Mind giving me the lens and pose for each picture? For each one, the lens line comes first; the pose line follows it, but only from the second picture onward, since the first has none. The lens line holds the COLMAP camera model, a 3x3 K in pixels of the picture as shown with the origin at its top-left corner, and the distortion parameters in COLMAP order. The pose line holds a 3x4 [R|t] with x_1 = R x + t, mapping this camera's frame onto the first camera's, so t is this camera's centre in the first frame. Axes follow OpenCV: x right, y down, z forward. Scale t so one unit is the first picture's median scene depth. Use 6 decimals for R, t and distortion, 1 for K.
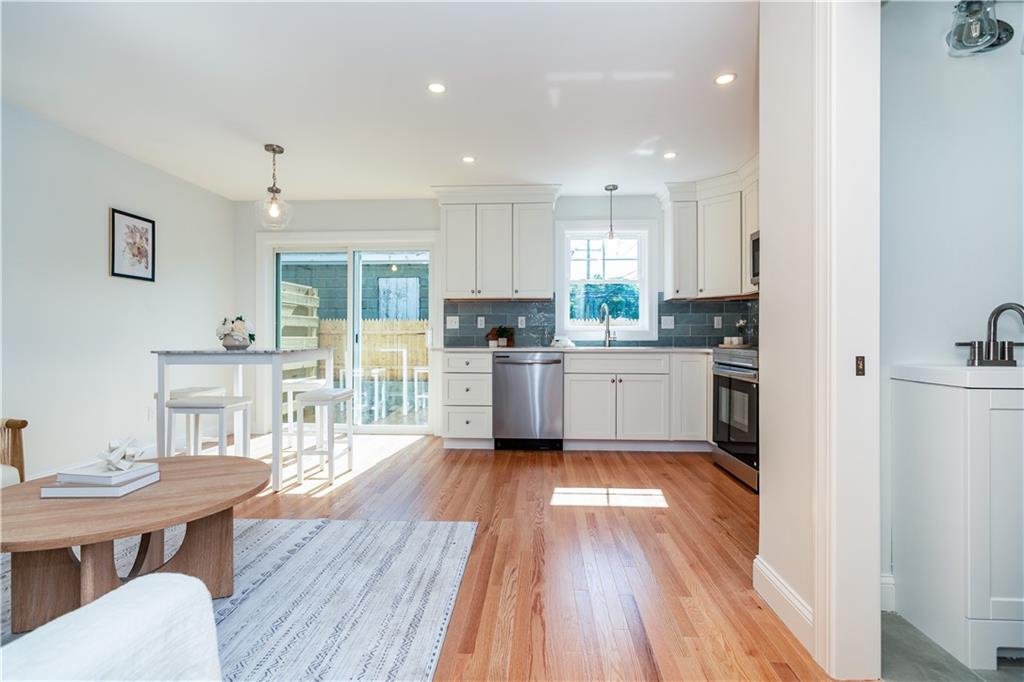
lens RADIAL K [[470.2, 0, 515.5], [0, 470.2, 337.9], [0, 0, 1]] dist [-0.000290, -0.000156]
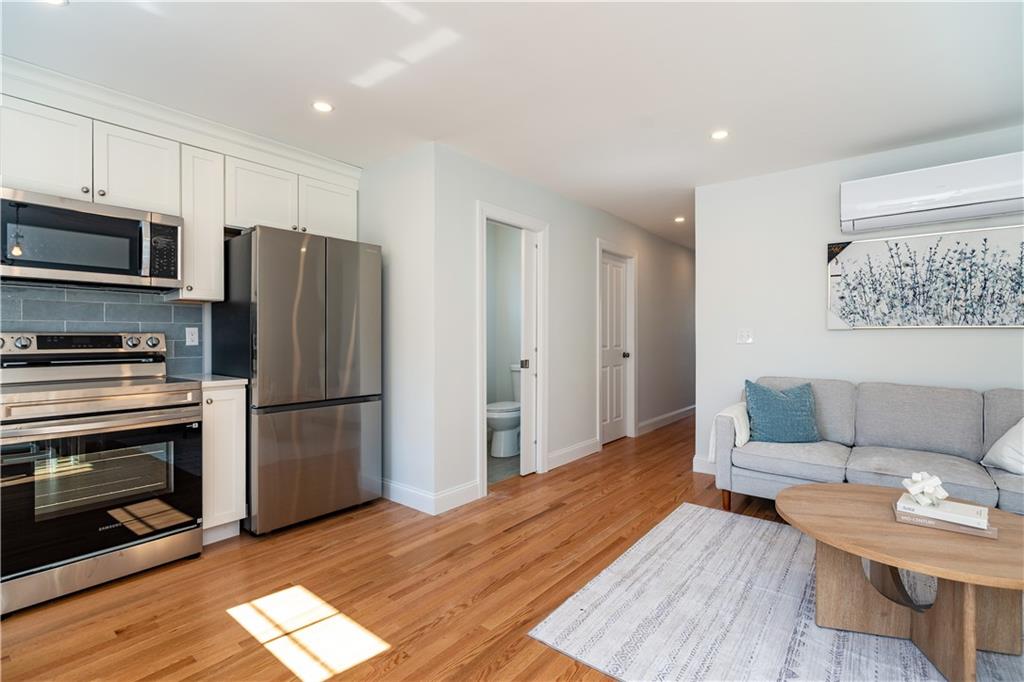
lens RADIAL K [[486.1, 0, 497.5], [0, 486.1, 336.6], [0, 0, 1]] dist [-0.000328, 0.000259]
pose [[-0.798629, -0.001745, 0.601821, -0.333336], [0.001259, 0.999989, 0.004570, -0.043785], [-0.601822, 0.004408, -0.798618, 1.105860]]
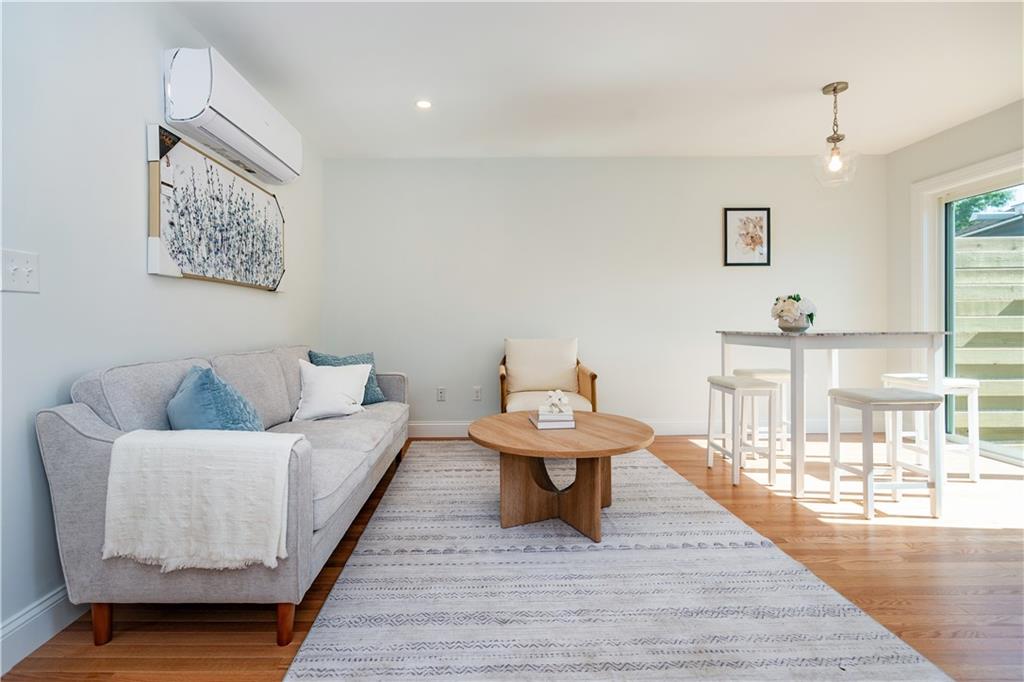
lens RADIAL K [[472.6, 0, 490.4], [0, 472.6, 324.7], [0, 0, 1]] dist [-0.000367, 0.000241]
pose [[0.067903, 0.006115, -0.997673, 0.258434], [0.006167, 0.999960, 0.006549, 0.002062], [0.997673, -0.006597, 0.067862, 0.322233]]
